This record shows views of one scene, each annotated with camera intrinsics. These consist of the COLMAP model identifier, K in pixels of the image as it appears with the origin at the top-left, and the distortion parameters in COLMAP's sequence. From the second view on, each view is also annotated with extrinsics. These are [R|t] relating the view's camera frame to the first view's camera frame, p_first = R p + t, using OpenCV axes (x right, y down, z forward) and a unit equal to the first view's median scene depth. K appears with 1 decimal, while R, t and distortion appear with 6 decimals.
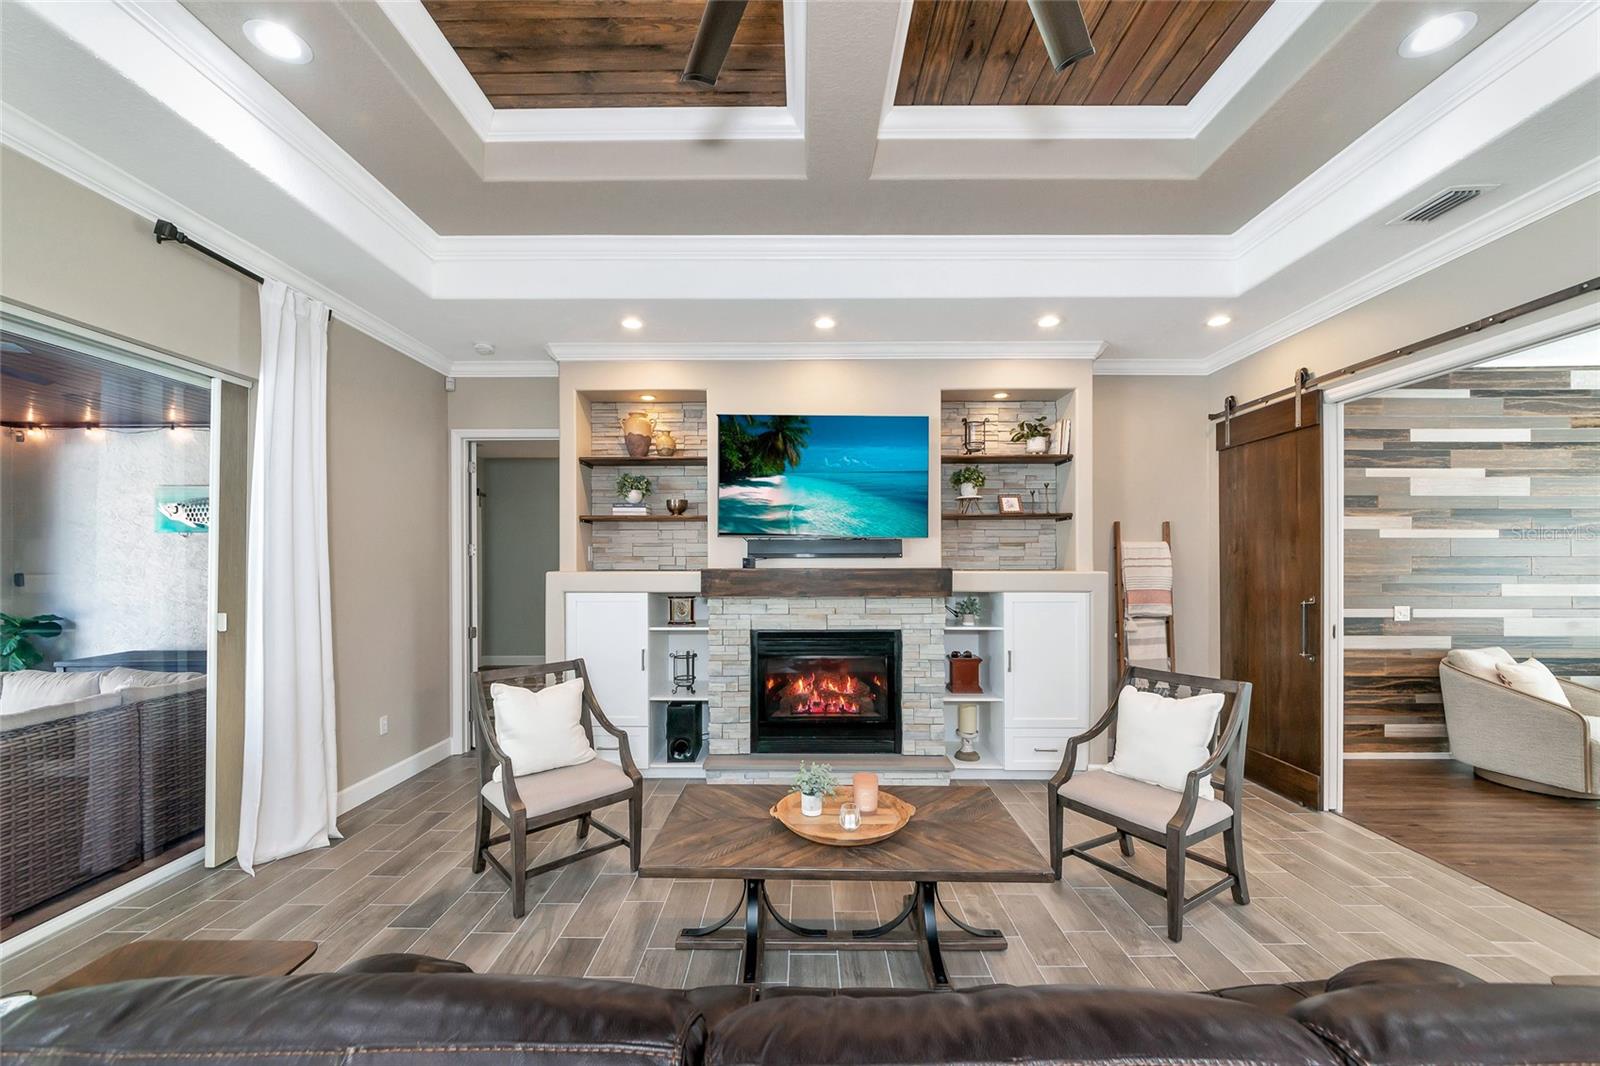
lens RADIAL K [[623.7, 0, 796.1], [0, 623.7, 562.3], [0, 0, 1]] dist [-0.010493, -0.000464]
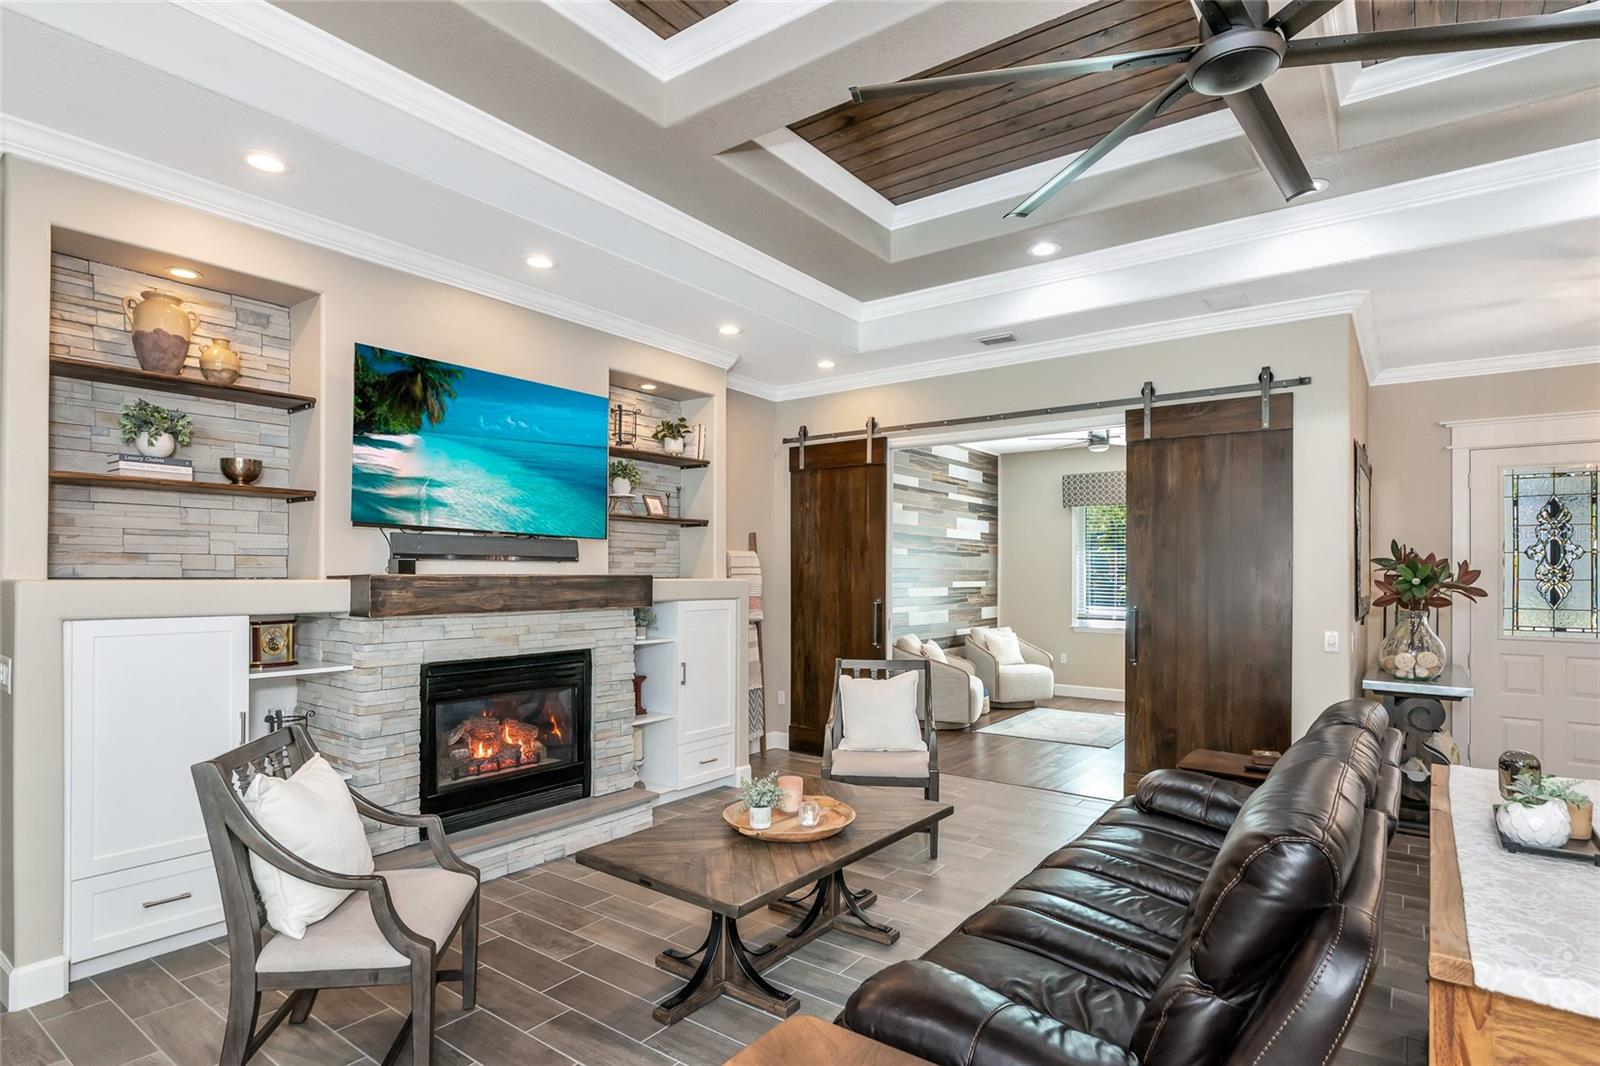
lens RADIAL K [[840.1, 0, 798.0], [0, 840.1, 562.2], [0, 0, 1]] dist [-0.002032, -0.001374]
pose [[0.578472, 0.015572, 0.815554, -0.545461], [-0.004314, 0.999862, -0.016032, 0.008437], [-0.815691, 0.005756, 0.578459, 0.109187]]
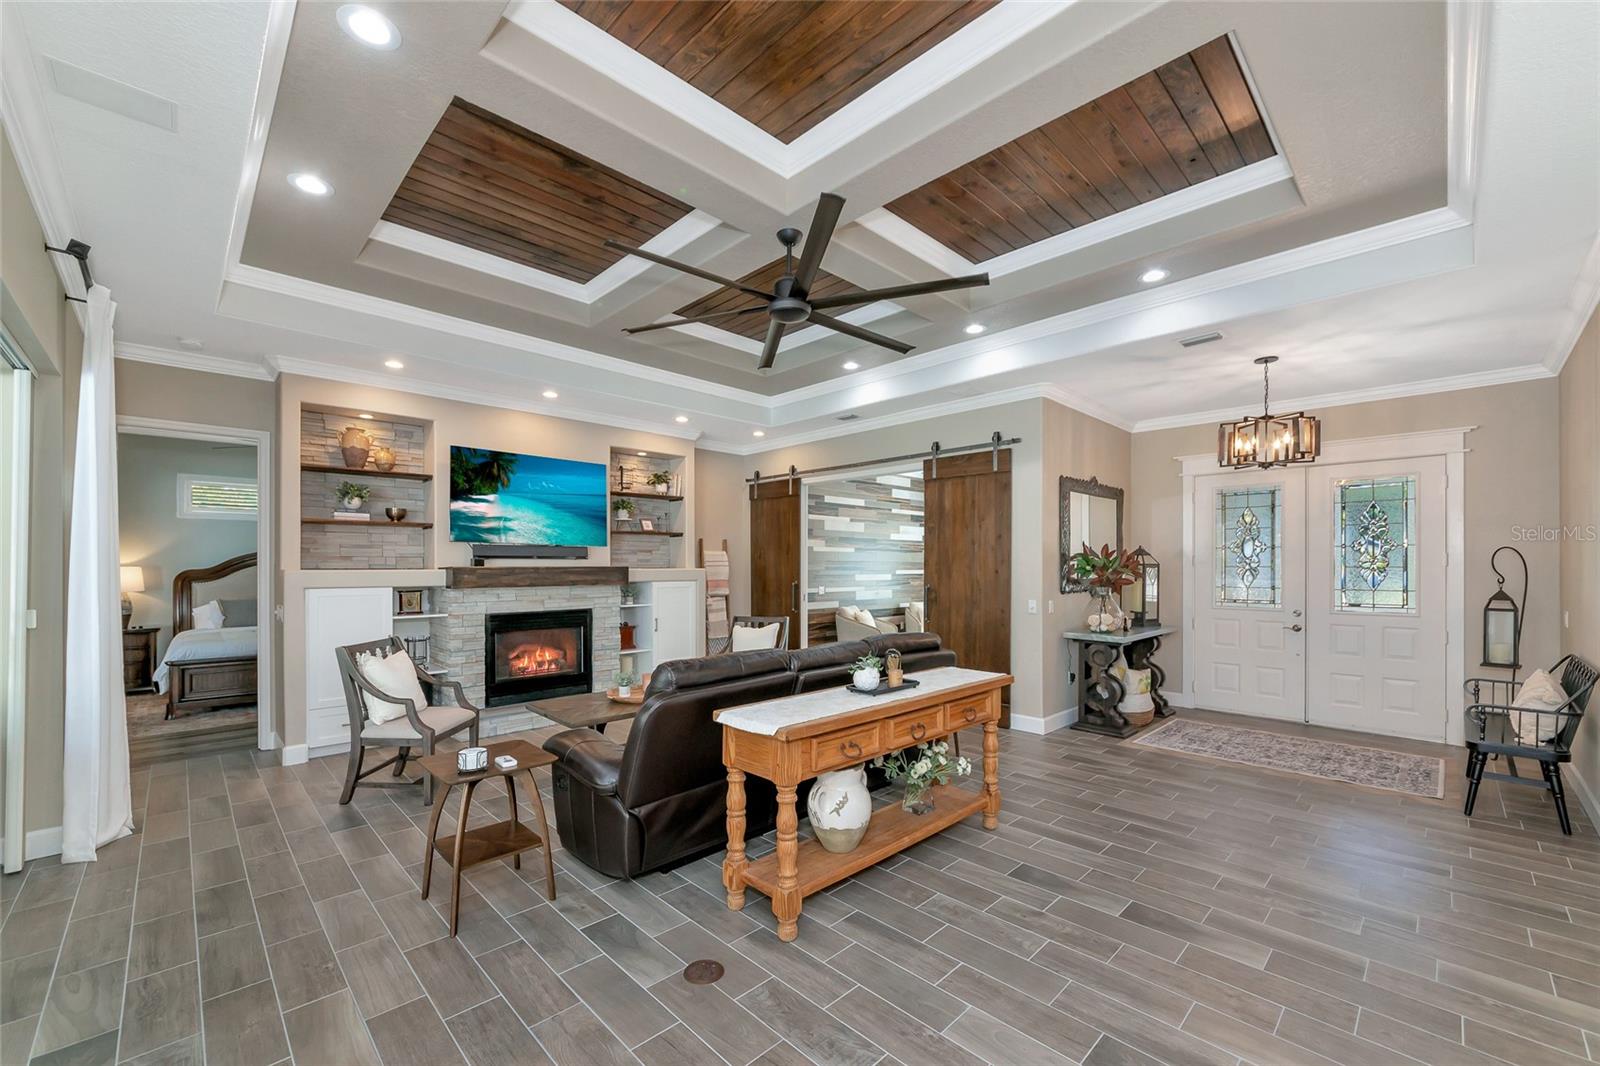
lens RADIAL K [[651.9, 0, 793.0], [0, 651.9, 563.3], [0, 0, 1]] dist [-0.001524, 0.000058]
pose [[0.706454, 0.003822, 0.707749, -0.538519], [0.000332, 0.999984, -0.005732, 0.009776], [-0.707759, 0.004285, 0.706441, -0.389137]]
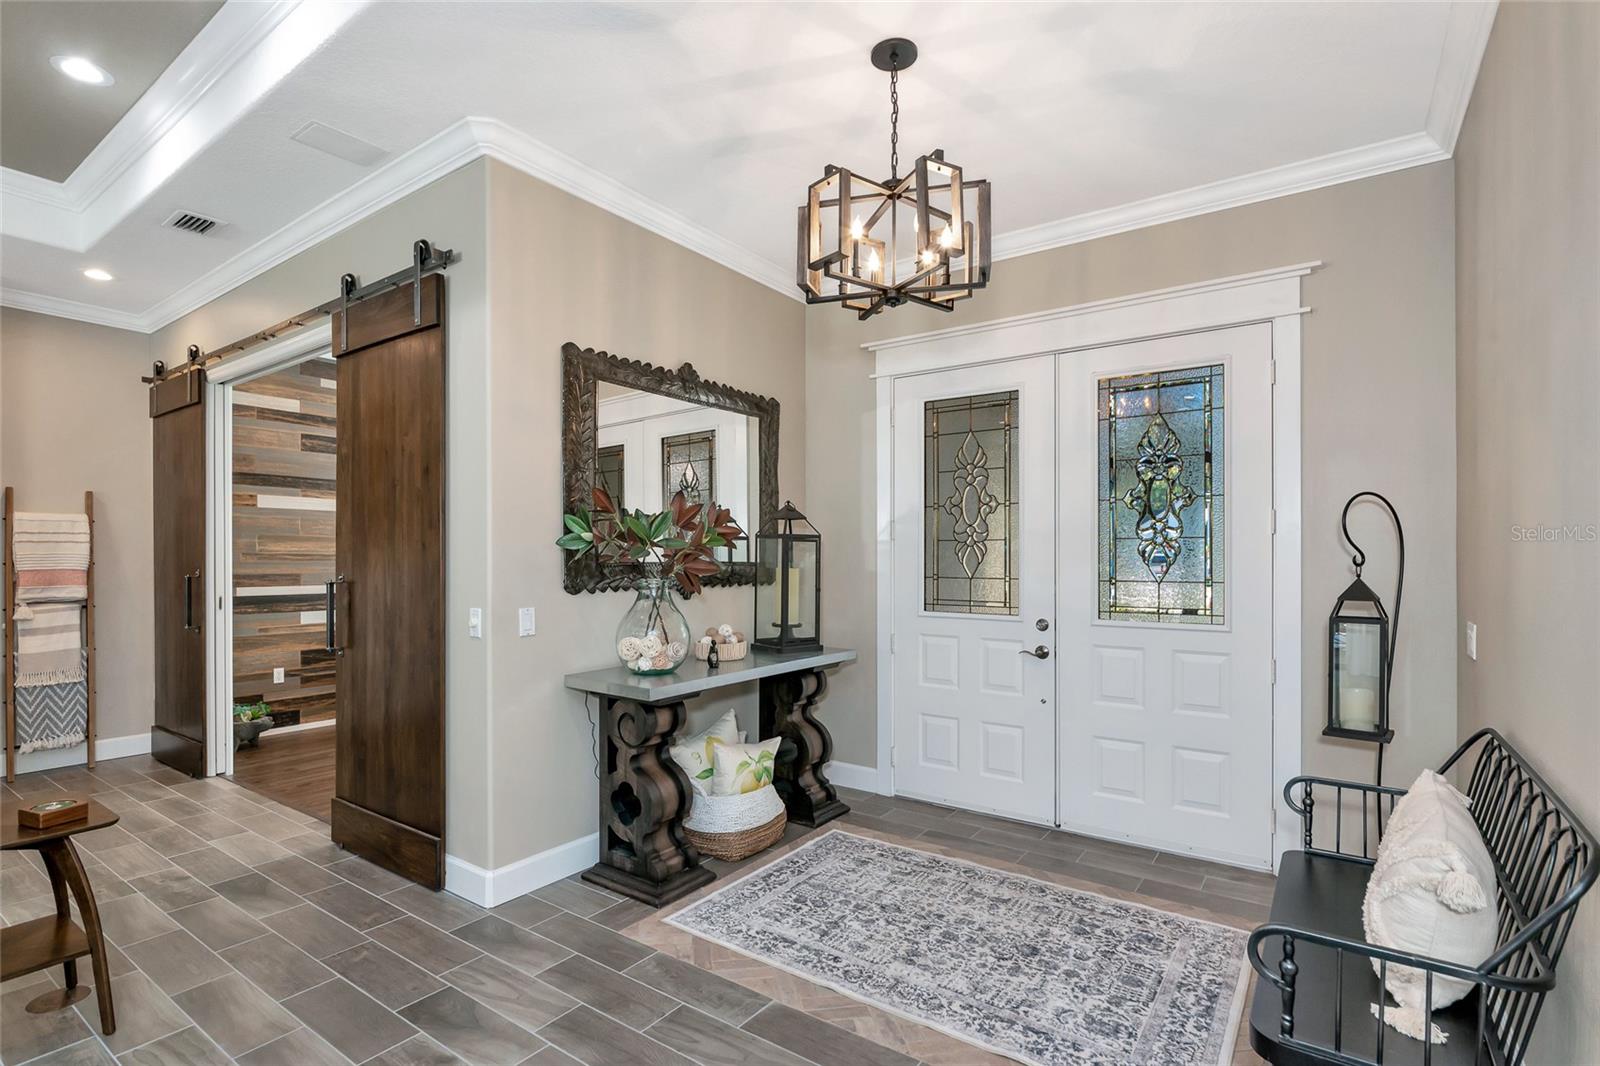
lens RADIAL K [[761.2, 0, 803.2], [0, 761.2, 554.7], [0, 0, 1]] dist [0.003933, -0.000048]
pose [[0.570623, 0.002538, 0.821208, 0.295219], [0.001698, 0.999989, -0.004271, 0.030319], [-0.821210, 0.003832, 0.570613, -0.441035]]
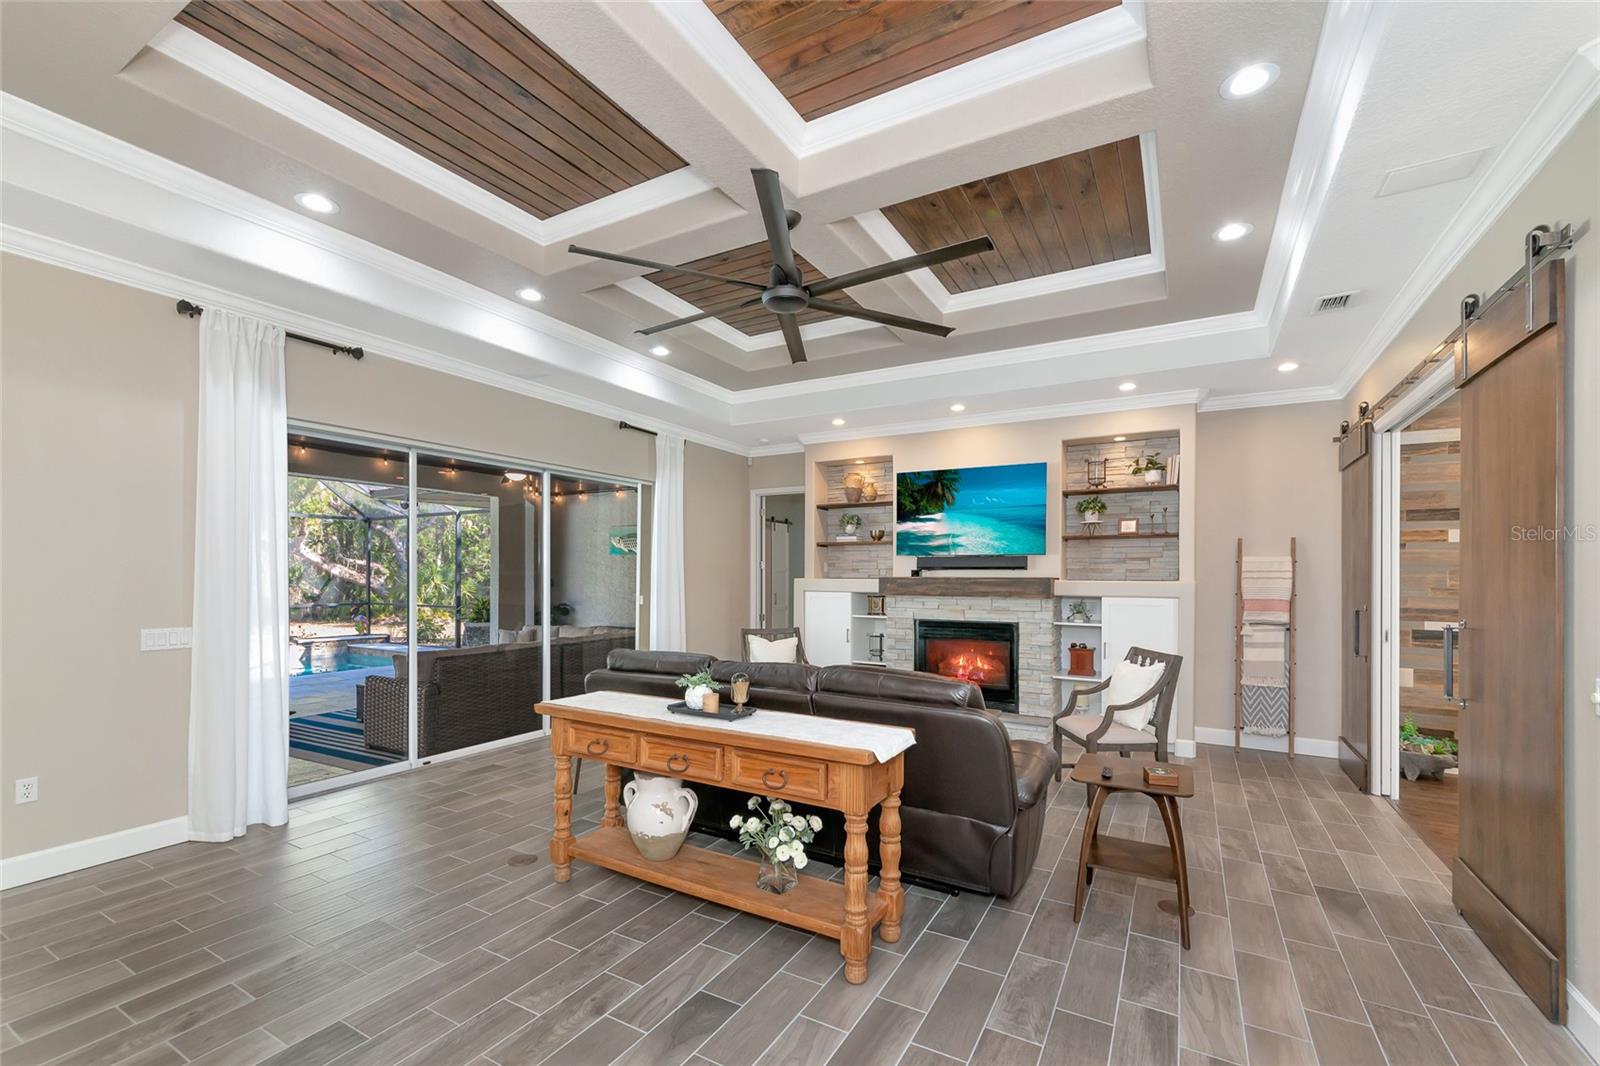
lens RADIAL K [[678.4, 0, 790.8], [0, 678.4, 574.6], [0, 0, 1]] dist [0.000158, 0.000467]
pose [[0.864917, 0.005618, -0.501884, 0.441201], [-0.007410, 0.999971, -0.001577, 0.008264], [0.501860, 0.005083, 0.864934, -0.488841]]
